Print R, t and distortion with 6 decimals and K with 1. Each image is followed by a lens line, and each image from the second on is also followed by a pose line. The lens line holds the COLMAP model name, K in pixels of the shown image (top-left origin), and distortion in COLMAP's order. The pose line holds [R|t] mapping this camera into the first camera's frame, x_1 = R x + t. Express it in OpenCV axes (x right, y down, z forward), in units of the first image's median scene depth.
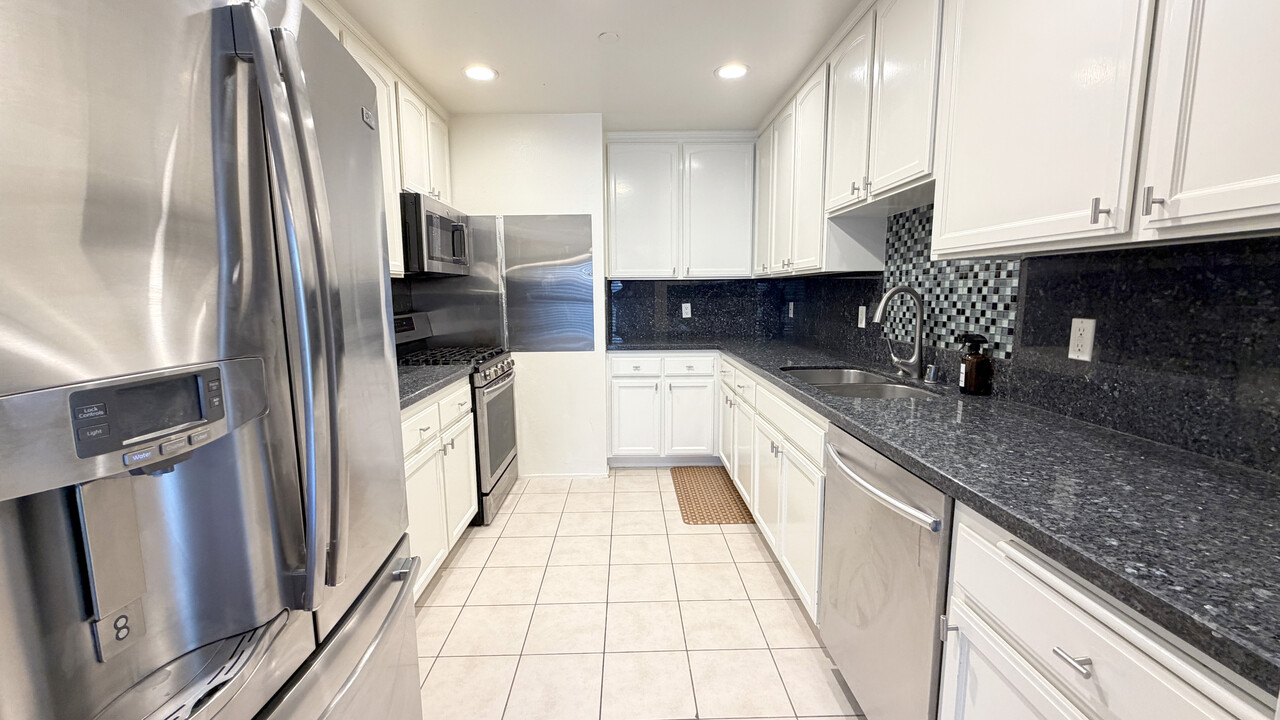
lens RADIAL K [[516.2, 0, 640.0], [0, 516.2, 360.0], [0, 0, 1]] dist [0.012066, -0.000026]
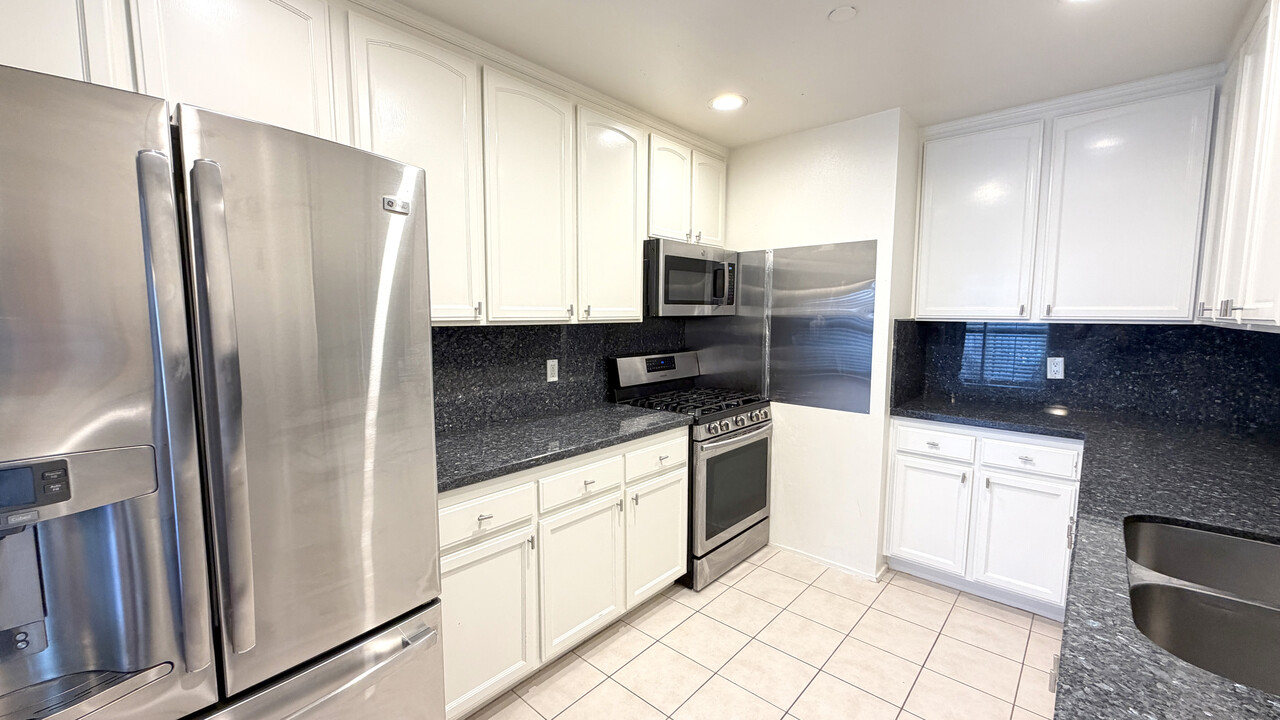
lens RADIAL K [[516.2, 0, 640.0], [0, 516.2, 360.0], [0, 0, 1]] dist [0.012066, -0.000026]
pose [[0.732826, 0.076628, -0.676088, 0.184999], [-0.100967, 0.994884, 0.003320, -0.068084], [0.672883, 0.065830, 0.736814, 0.196550]]
